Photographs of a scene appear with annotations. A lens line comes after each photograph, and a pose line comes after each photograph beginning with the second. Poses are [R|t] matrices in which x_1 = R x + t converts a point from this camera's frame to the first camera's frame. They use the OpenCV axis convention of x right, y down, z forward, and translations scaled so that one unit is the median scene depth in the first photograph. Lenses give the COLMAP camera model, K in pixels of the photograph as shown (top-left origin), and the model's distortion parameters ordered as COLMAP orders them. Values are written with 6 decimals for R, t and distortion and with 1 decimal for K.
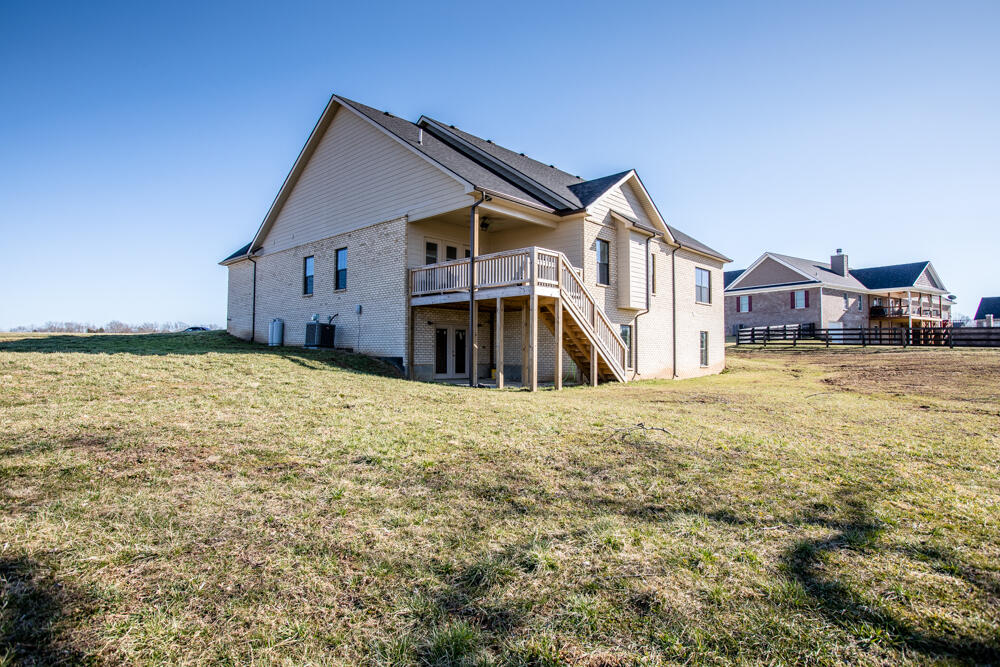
lens RADIAL K [[529.7, 0, 500.3], [0, 529.7, 328.2], [0, 0, 1]] dist [-0.000791, 0.000121]
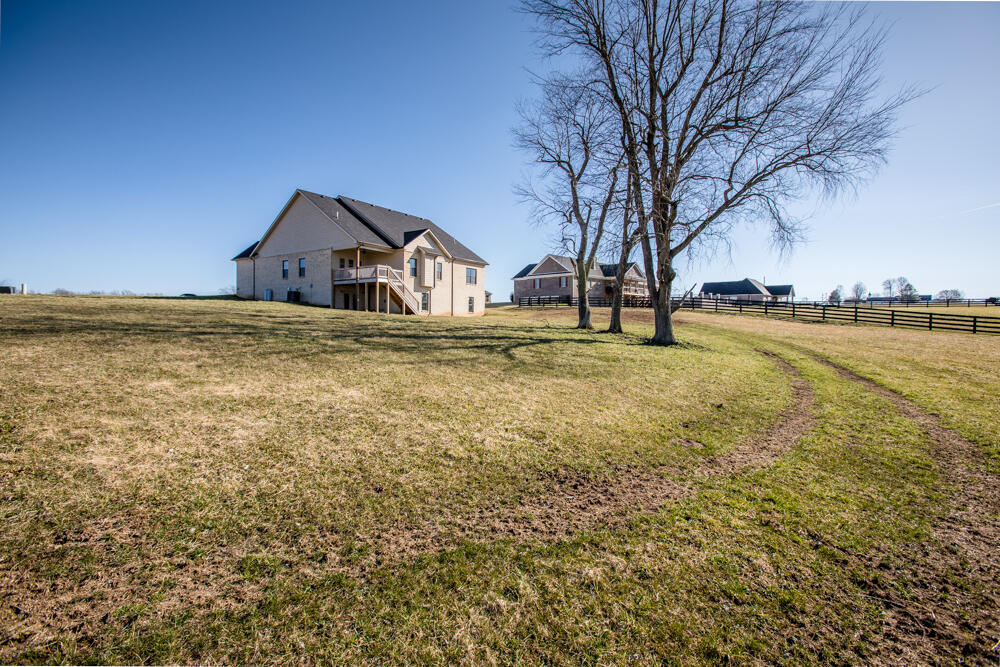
lens RADIAL K [[444.7, 0, 498.9], [0, 444.7, 337.0], [0, 0, 1]] dist [-0.043501, 0.000817]
pose [[0.982783, -0.004802, 0.184700, 0.195087], [-0.010749, 0.996483, 0.083100, 0.022786], [-0.184450, -0.083655, 0.979275, -1.115105]]
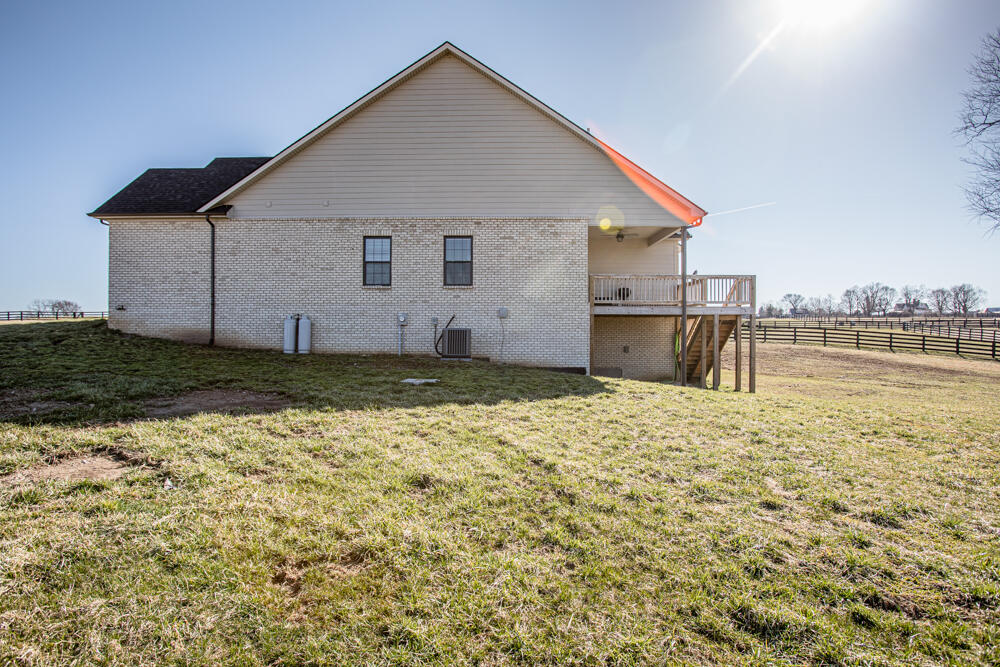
lens RADIAL K [[552.9, 0, 499.6], [0, 552.9, 335.5], [0, 0, 1]] dist [0.000027, 0.000108]
pose [[0.760989, -0.012014, 0.648654, -0.858276], [-0.027626, 0.998322, 0.050900, -0.044156], [-0.648176, -0.056654, 0.759380, 0.310617]]
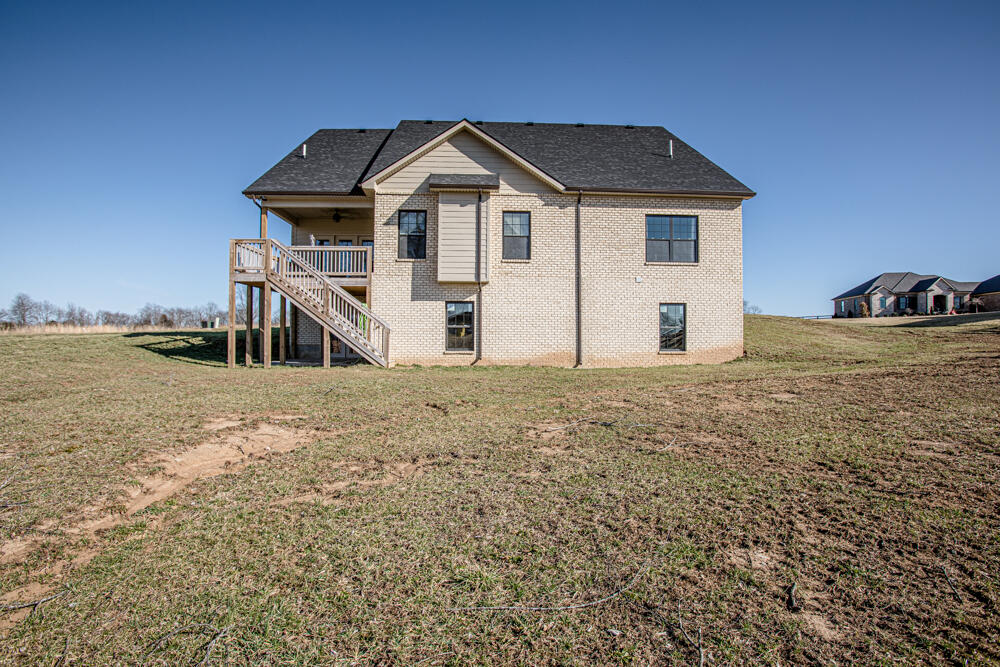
lens RADIAL K [[512.1, 0, 495.3], [0, 512.1, 334.3], [0, 0, 1]] dist [-0.044138, -0.000132]
pose [[0.711030, -0.008507, -0.703110, 0.886219], [0.031883, 0.999288, 0.020152, 0.033134], [0.702438, -0.036746, 0.710795, 0.452737]]
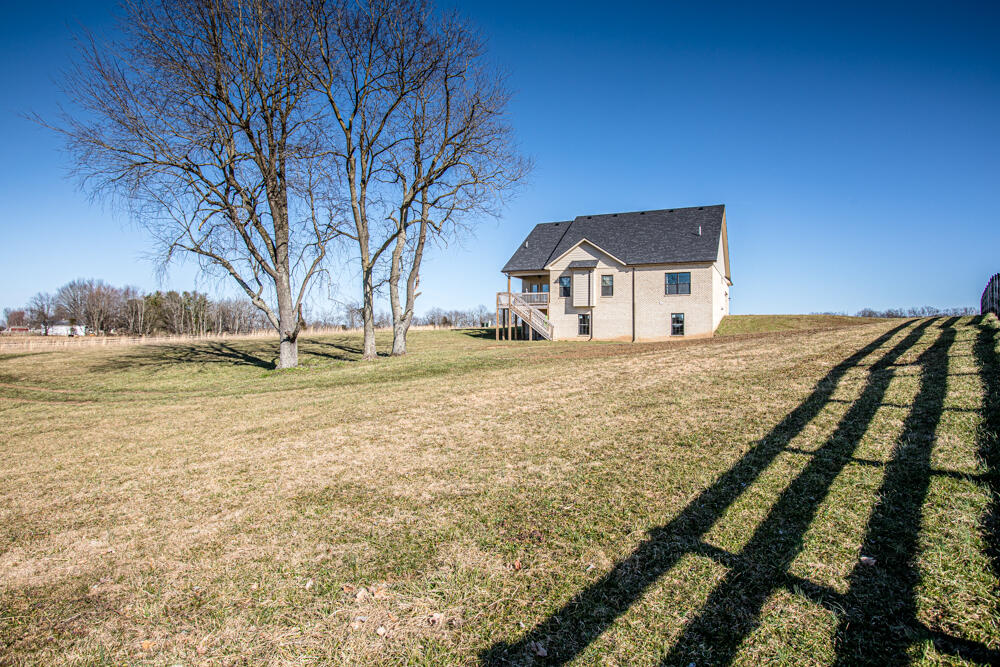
lens RADIAL K [[607.2, 0, 500.5], [0, 607.2, 335.4], [0, 0, 1]] dist [0.000676, 0.000035]
pose [[0.309617, -0.008461, -0.950824, 2.426700], [0.040214, 0.999182, 0.004204, 0.053921], [0.950011, -0.039538, 0.309704, -0.040411]]
